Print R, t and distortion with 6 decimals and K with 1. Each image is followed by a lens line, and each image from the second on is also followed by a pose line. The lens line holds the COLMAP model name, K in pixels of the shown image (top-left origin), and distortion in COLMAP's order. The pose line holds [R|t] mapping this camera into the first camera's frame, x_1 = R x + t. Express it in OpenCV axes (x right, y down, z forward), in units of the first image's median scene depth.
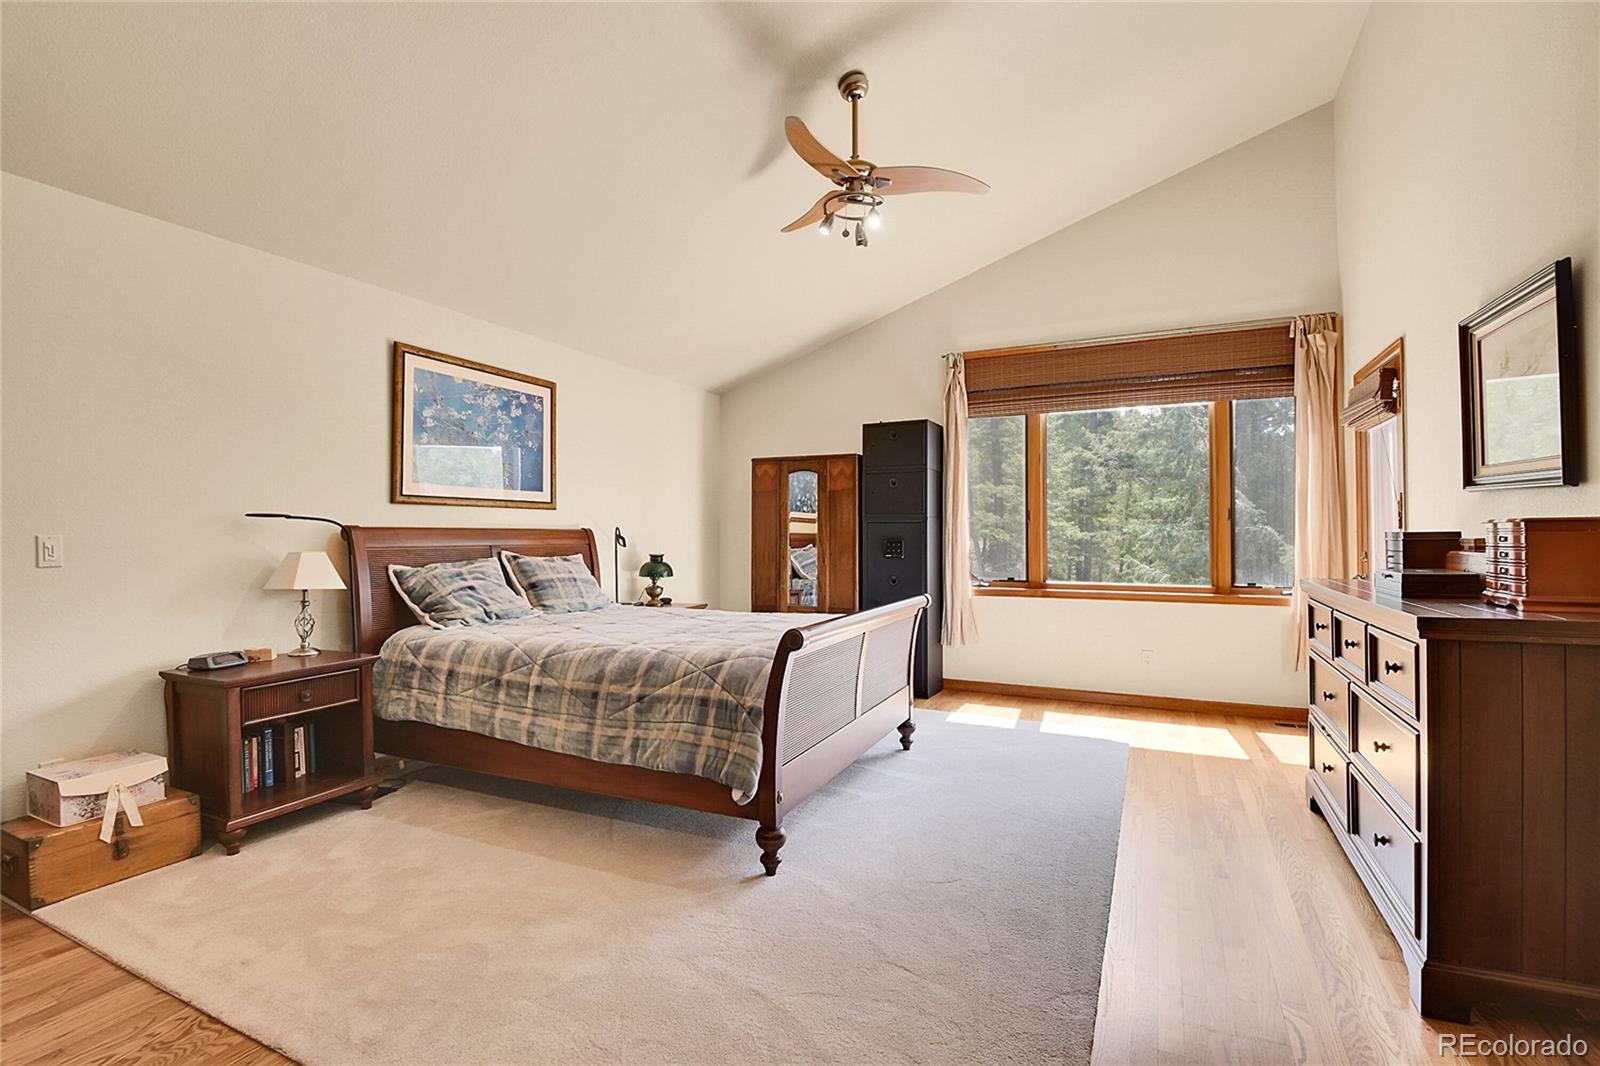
lens RADIAL K [[699.3, 0, 804.7], [0, 699.3, 525.8], [0, 0, 1]] dist [-0.000696, -0.007108]
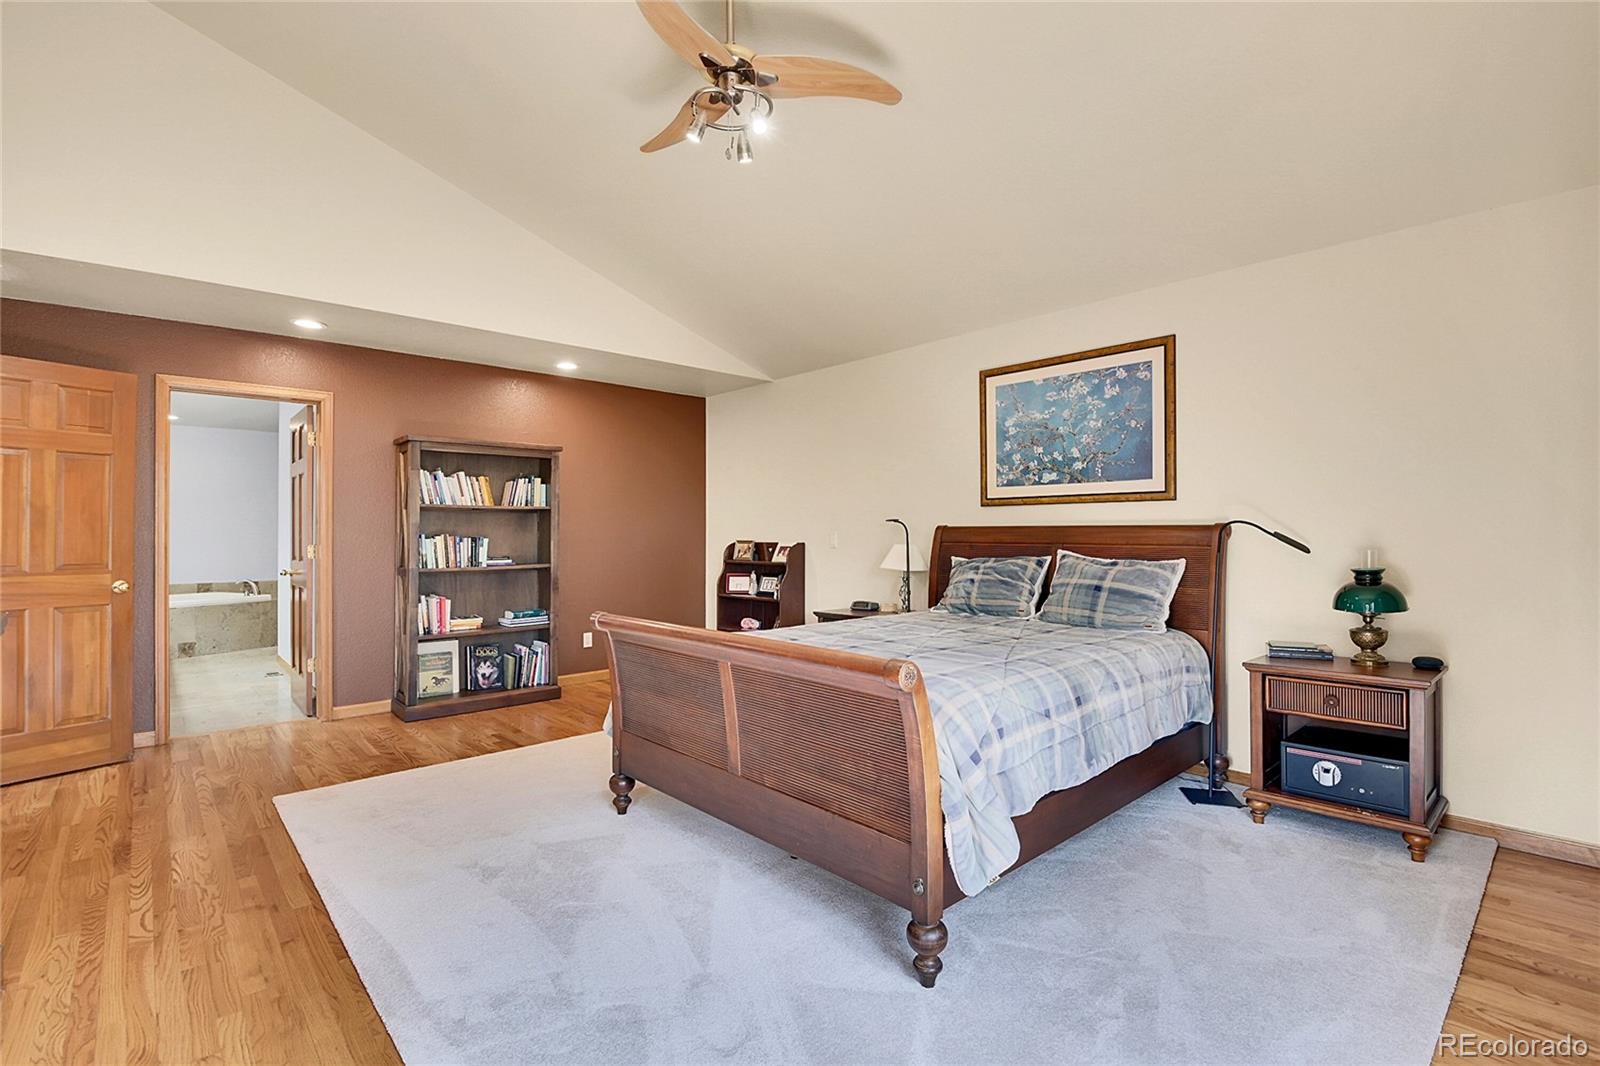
lens RADIAL K [[699.3, 0, 804.7], [0, 699.3, 525.8], [0, 0, 1]] dist [-0.000696, -0.007108]
pose [[-0.349713, -0.001480, -0.936856, 0.551490], [0.017011, 0.999824, -0.007929, 0.004885], [0.936703, -0.018710, -0.349626, 0.971653]]
